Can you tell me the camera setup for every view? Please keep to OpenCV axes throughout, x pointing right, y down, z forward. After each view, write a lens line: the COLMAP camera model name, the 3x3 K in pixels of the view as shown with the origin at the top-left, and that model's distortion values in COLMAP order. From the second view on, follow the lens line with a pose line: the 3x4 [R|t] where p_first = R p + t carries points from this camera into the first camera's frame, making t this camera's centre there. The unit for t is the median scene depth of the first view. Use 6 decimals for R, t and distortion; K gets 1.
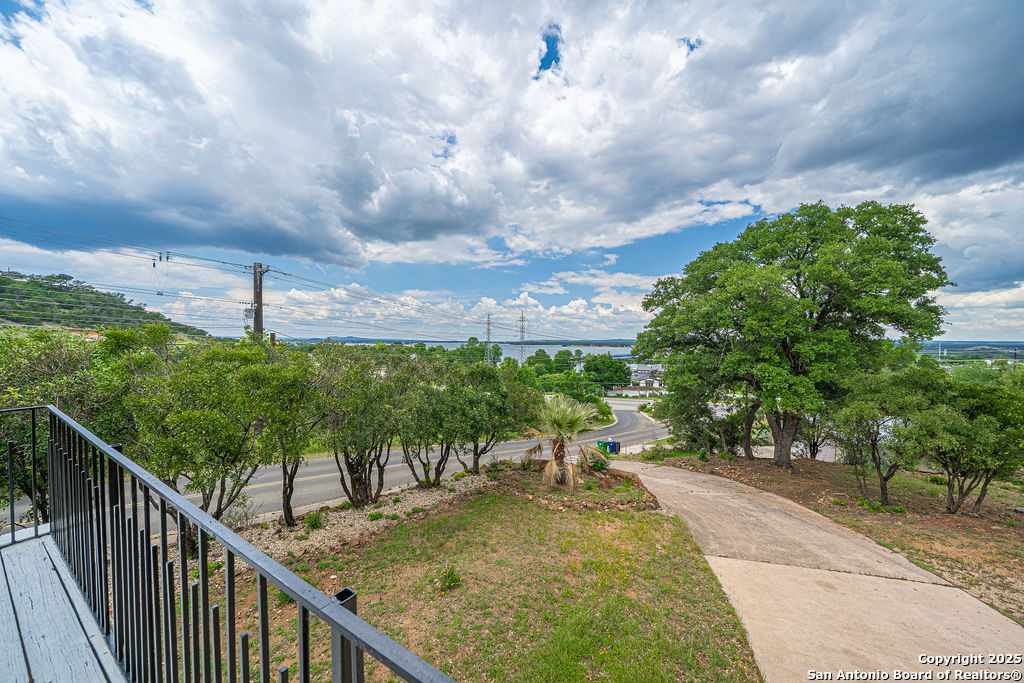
lens RADIAL K [[356.9, 0, 512.8], [0, 356.9, 342.5], [0, 0, 1]] dist [-0.001329, -0.000133]
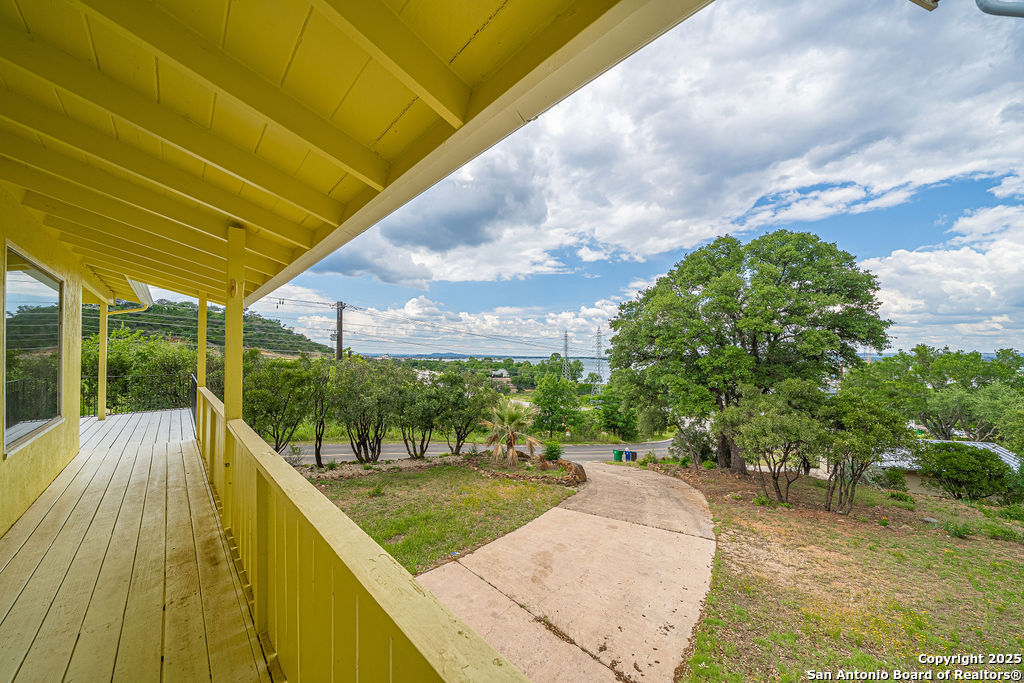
lens RADIAL K [[356.9, 0, 508.2], [0, 356.9, 350.4], [0, 0, 1]] dist [-0.001329, -0.000133]
pose [[0.965980, -0.007438, -0.258511, 0.465561], [0.001917, 0.999765, -0.021603, 0.001457], [0.258611, 0.020373, 0.965767, -0.278416]]
